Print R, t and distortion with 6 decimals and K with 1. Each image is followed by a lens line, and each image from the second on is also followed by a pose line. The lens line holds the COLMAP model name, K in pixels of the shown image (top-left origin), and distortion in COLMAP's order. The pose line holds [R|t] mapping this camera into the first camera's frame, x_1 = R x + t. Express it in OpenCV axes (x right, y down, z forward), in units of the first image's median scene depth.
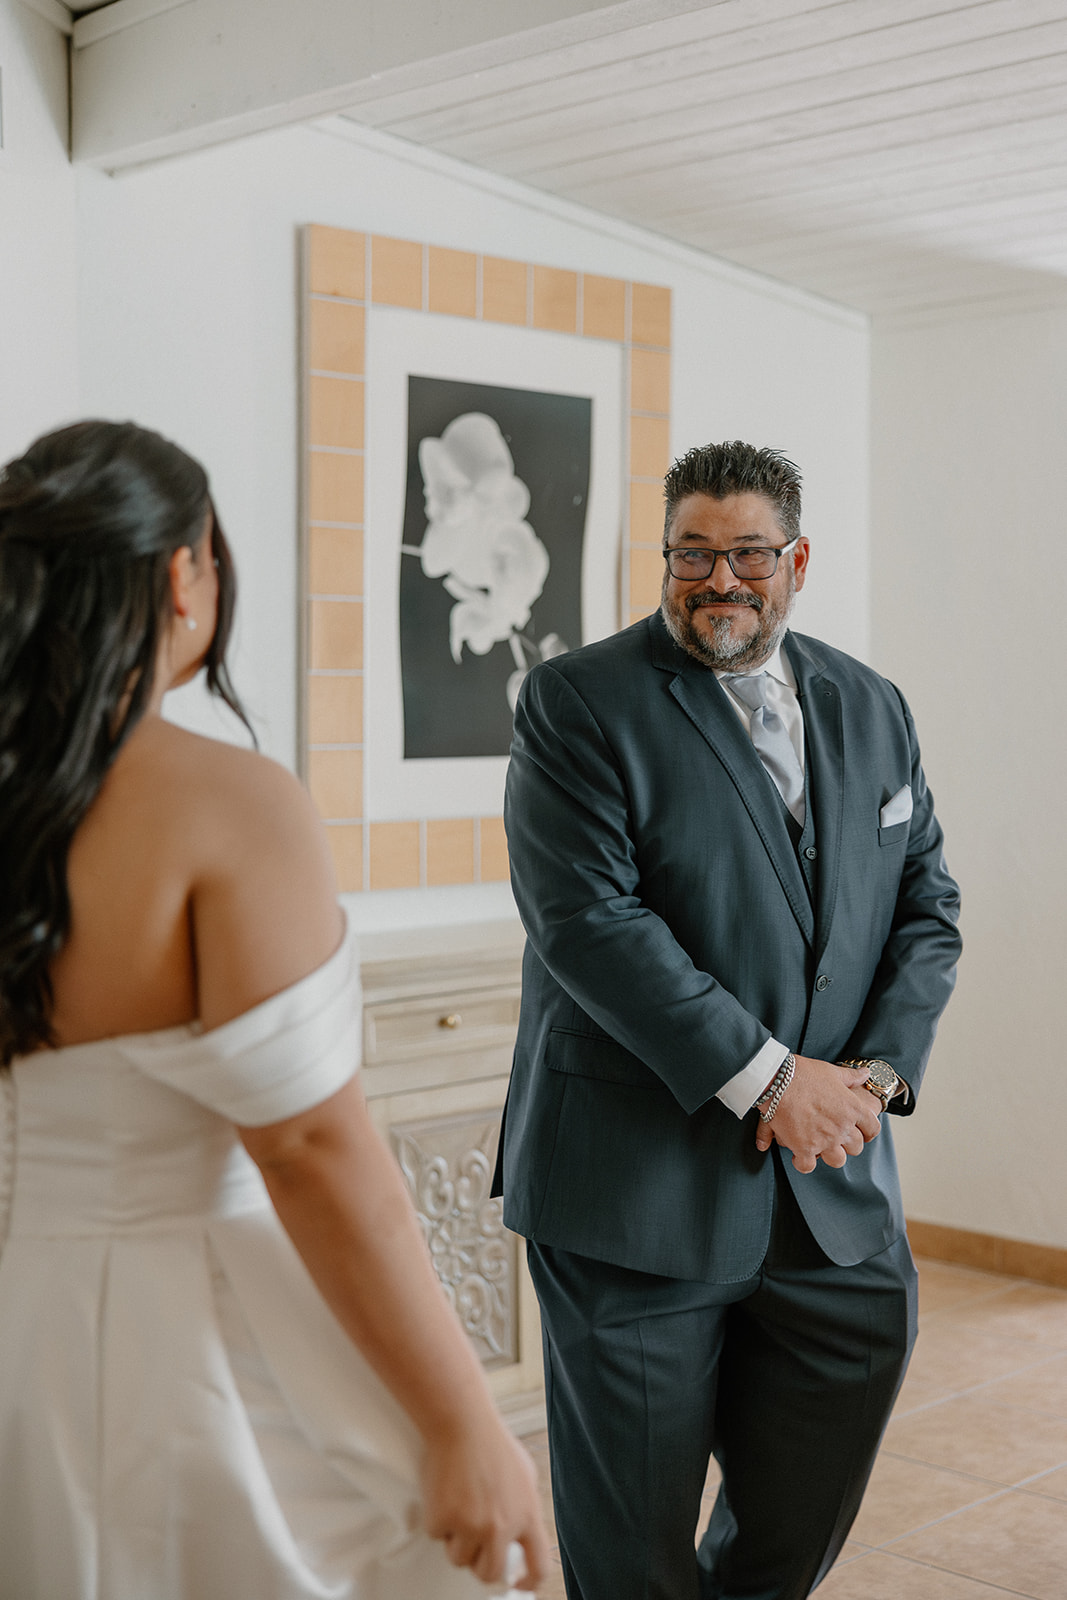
lens RADIAL K [[2351.7, 0, 533.9], [0, 2351.7, 798.4], [0, 0, 1]] dist [-0.001733, 0.000000]
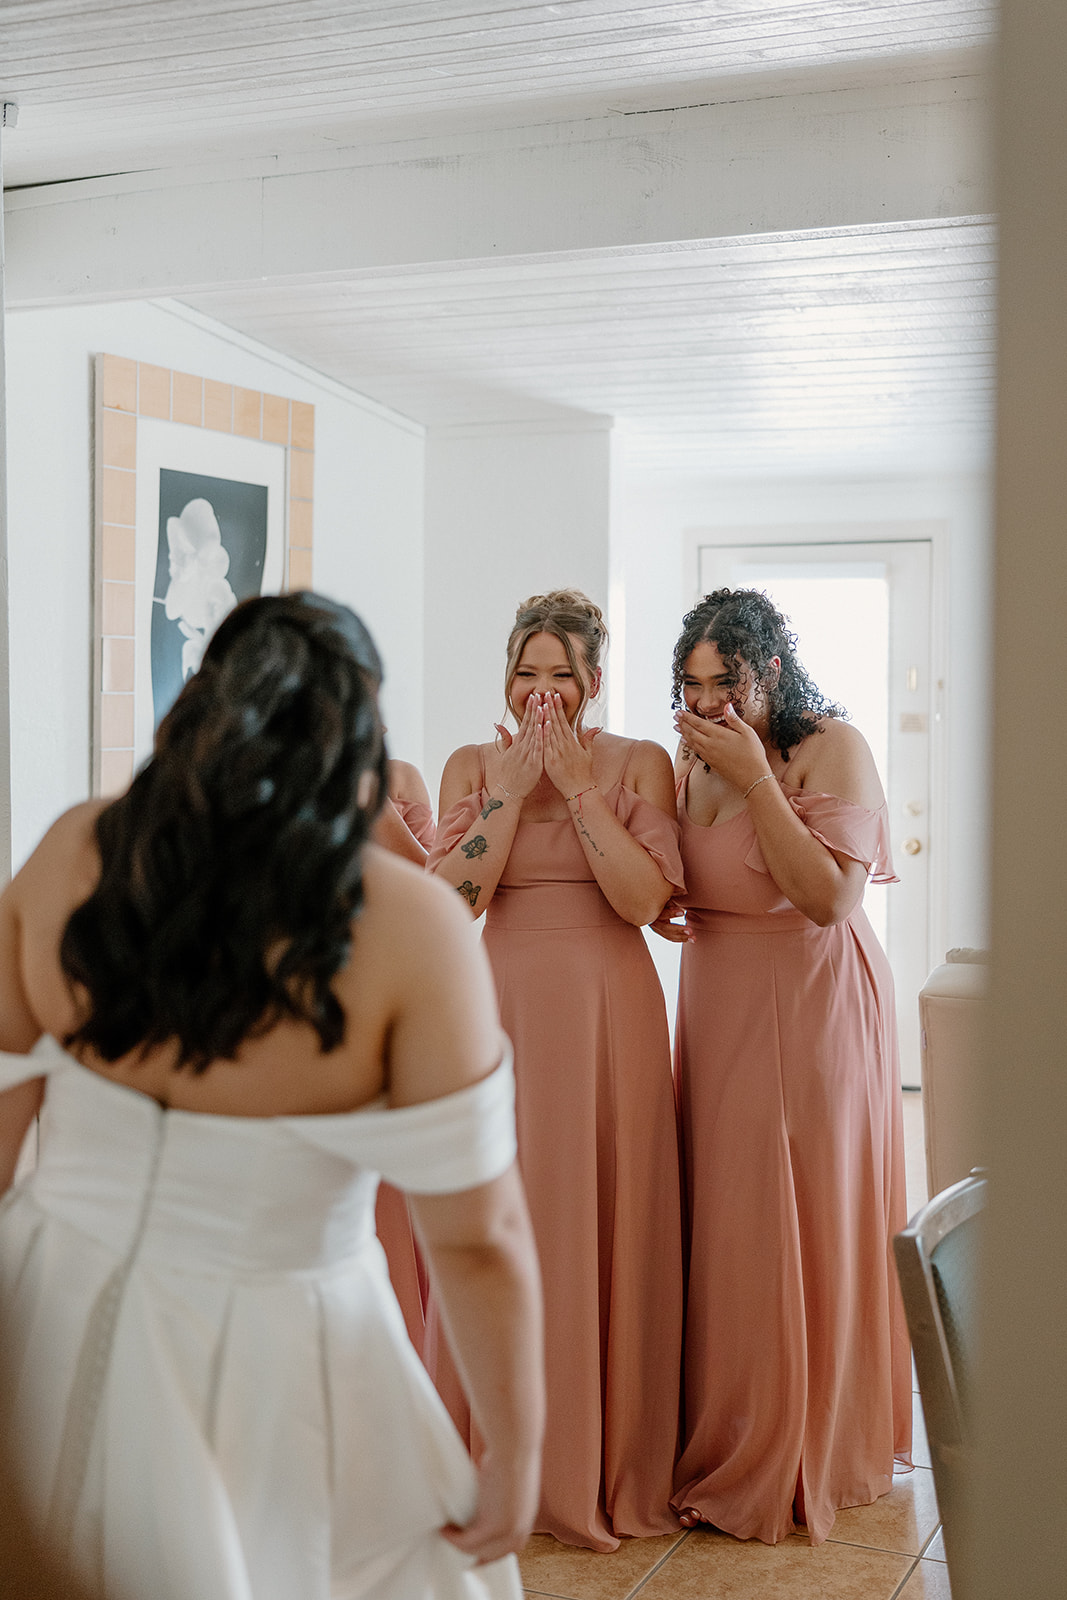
lens RADIAL K [[1885.8, 0, 532.9], [0, 1885.8, 801.5], [0, 0, 1]] dist [0.005389, 0.000000]
pose [[0.961848, 0.004526, 0.273546, -0.137774], [-0.007606, 0.999919, 0.010198, -0.004078], [-0.273477, -0.011890, 0.961805, -0.084429]]
